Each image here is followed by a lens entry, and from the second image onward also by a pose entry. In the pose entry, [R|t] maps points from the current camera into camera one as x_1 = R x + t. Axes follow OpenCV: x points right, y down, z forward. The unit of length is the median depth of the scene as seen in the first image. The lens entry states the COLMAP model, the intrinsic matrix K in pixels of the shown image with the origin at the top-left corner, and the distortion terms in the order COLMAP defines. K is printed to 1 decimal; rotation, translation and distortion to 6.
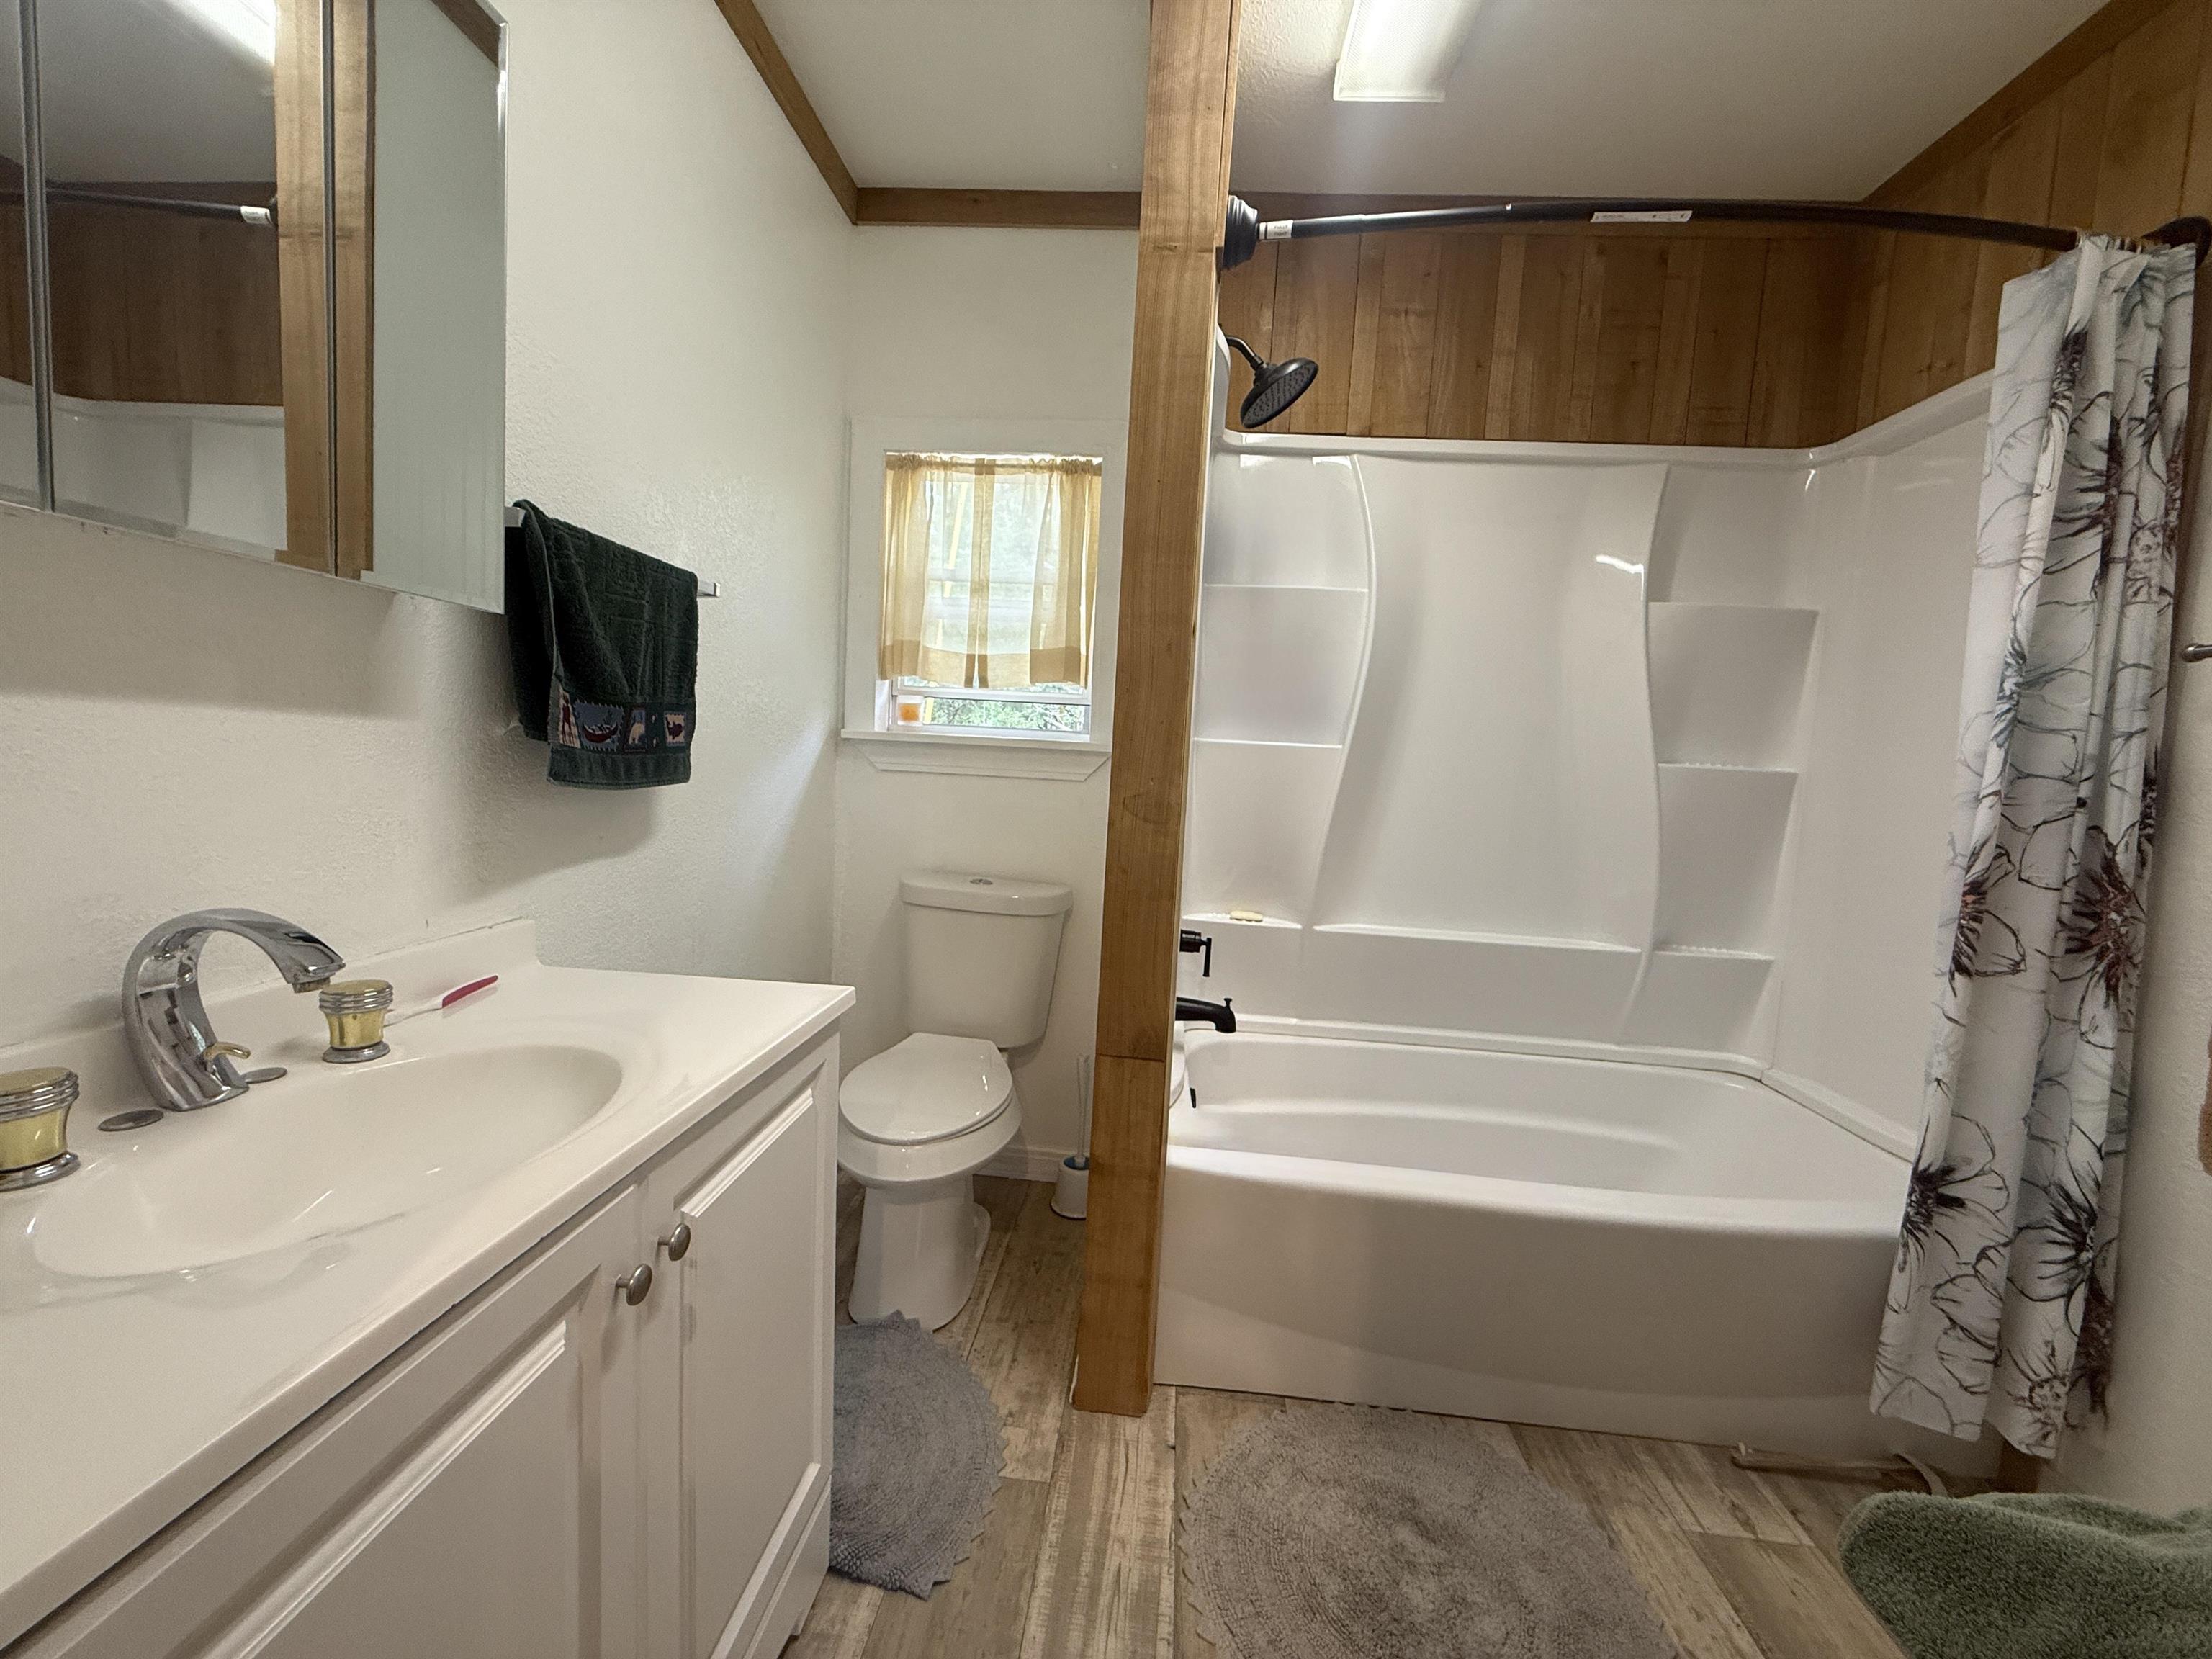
lens RADIAL K [[881.4, 0, 1100.4], [0, 881.4, 822.4], [0, 0, 1]] dist [-0.000871, 0.000889]
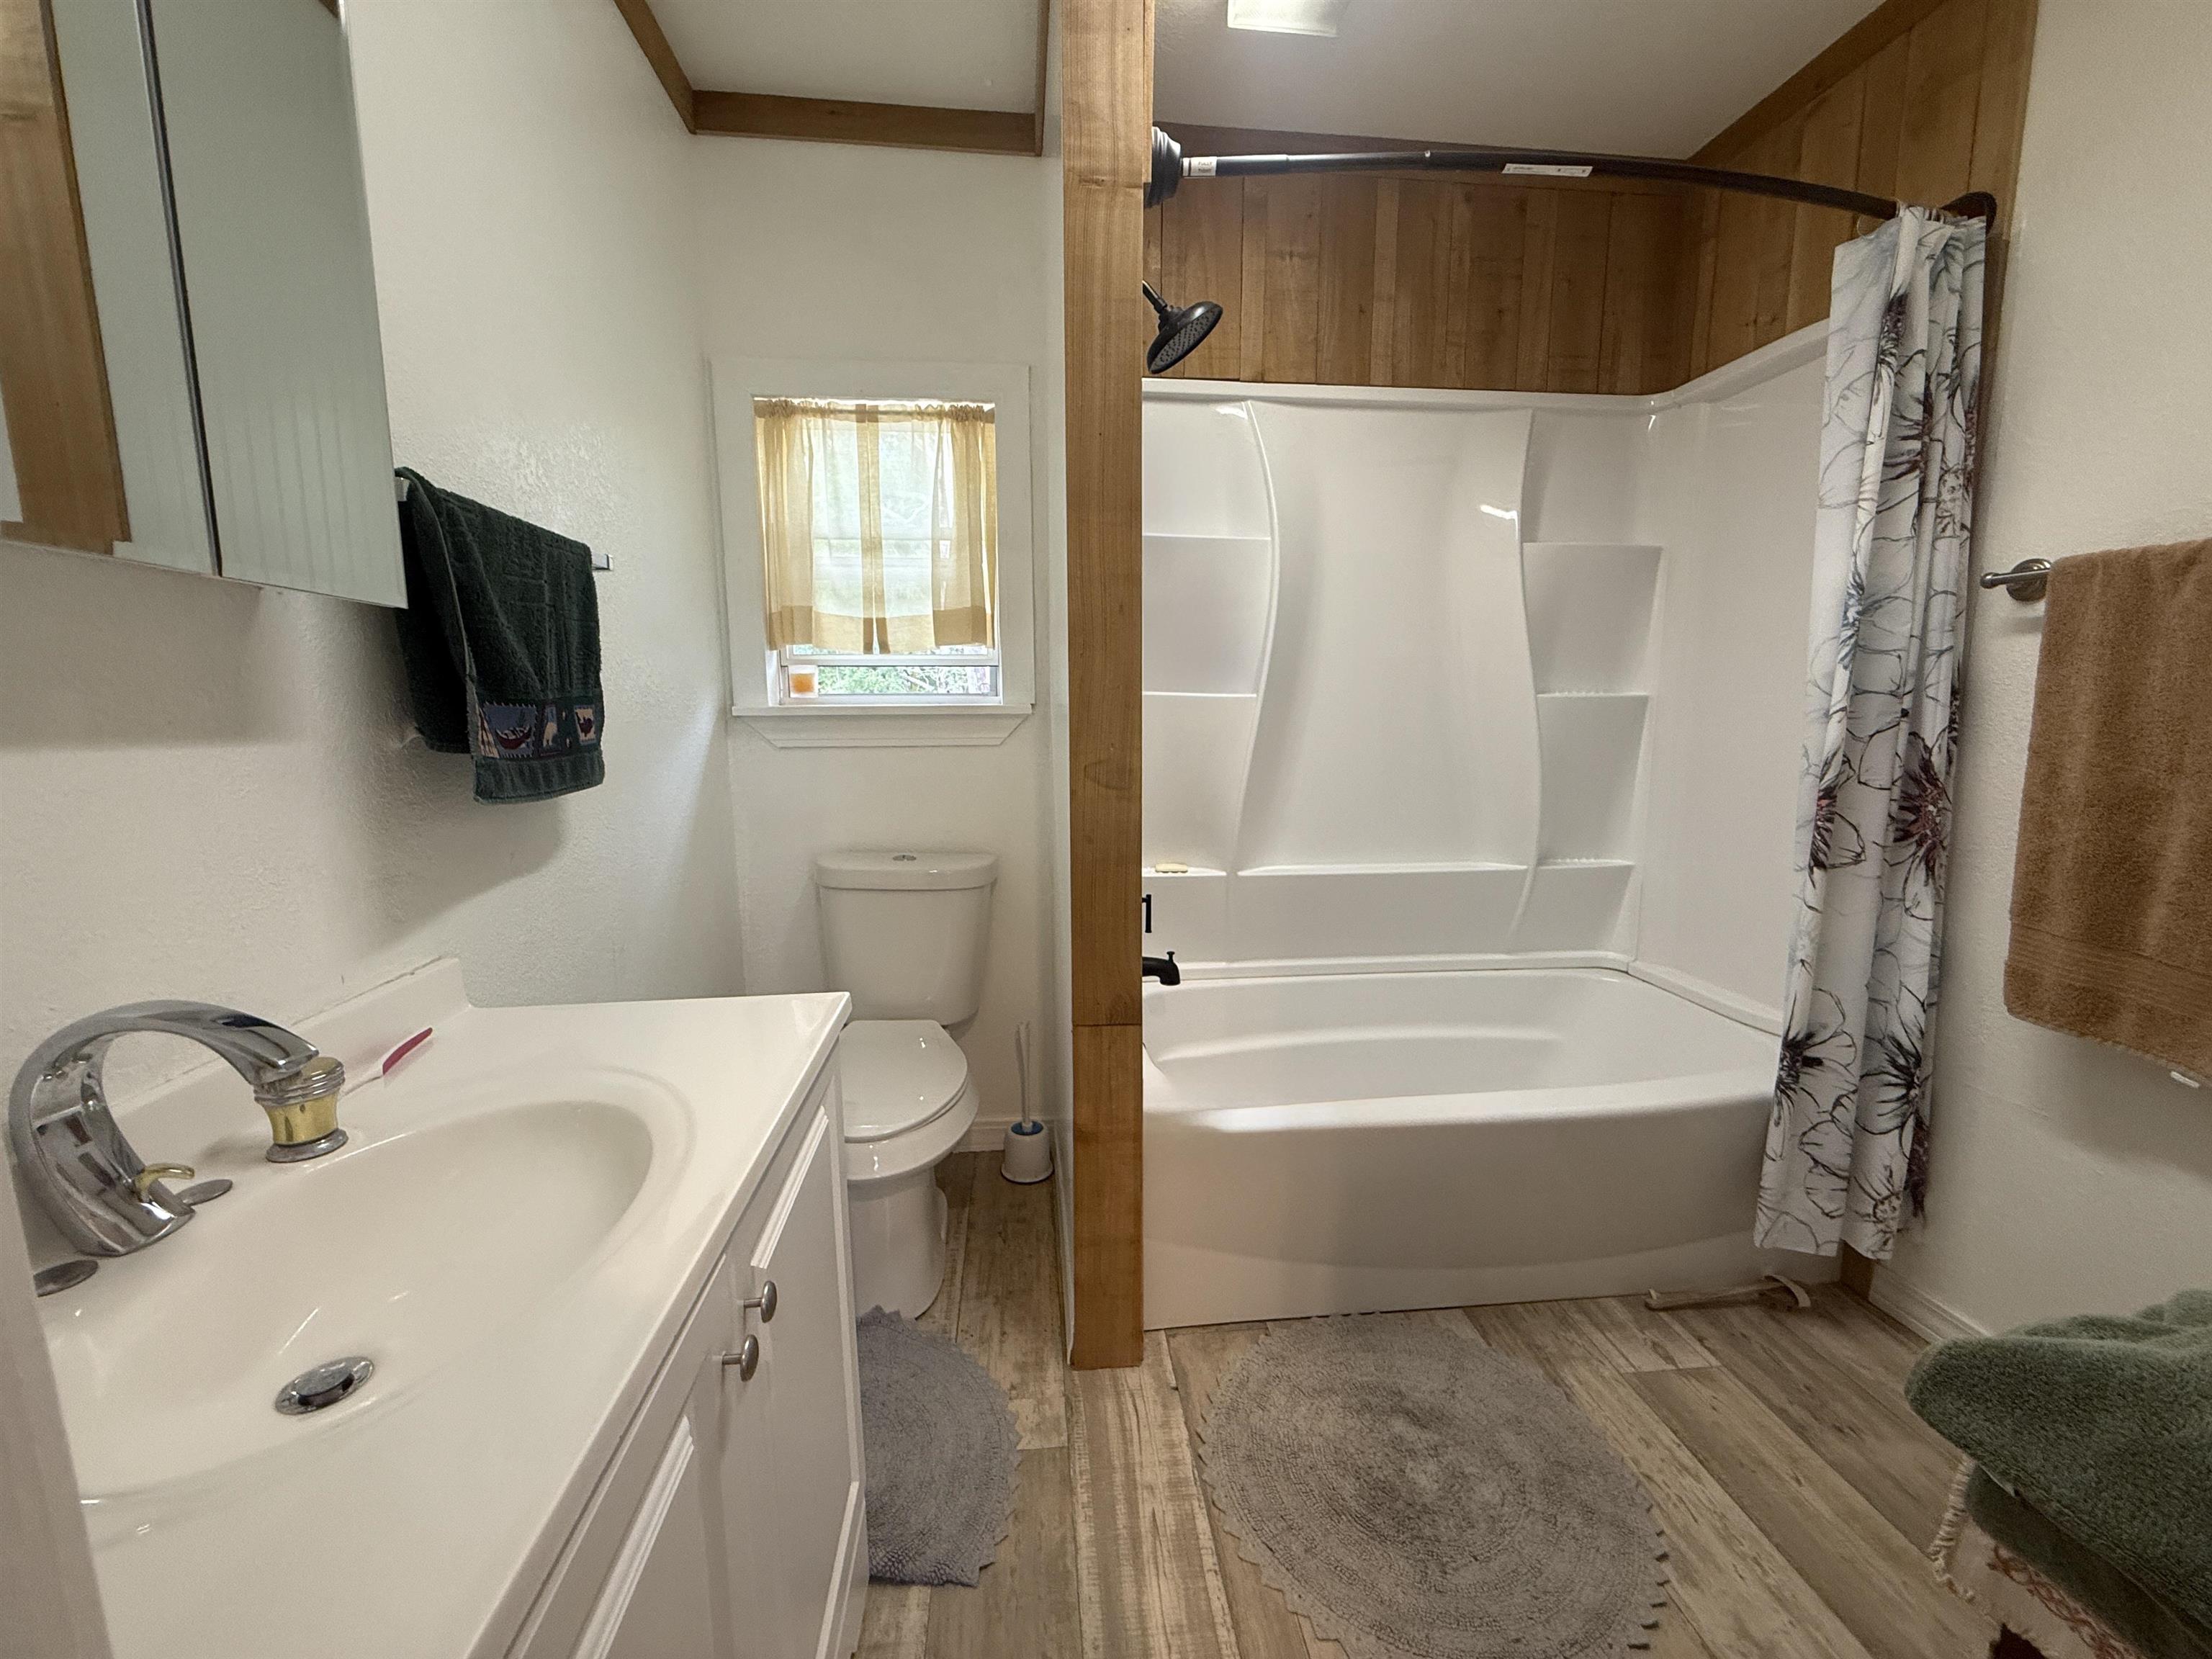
lens RADIAL K [[881.4, 0, 1103.5], [0, 881.4, 823.8], [0, 0, 1]] dist [-0.000871, 0.000889]
pose [[0.981943, -0.081849, 0.170552, -0.129679], [0.071366, 0.995216, 0.066722, -0.028623], [-0.175197, -0.053346, 0.983087, 0.032626]]
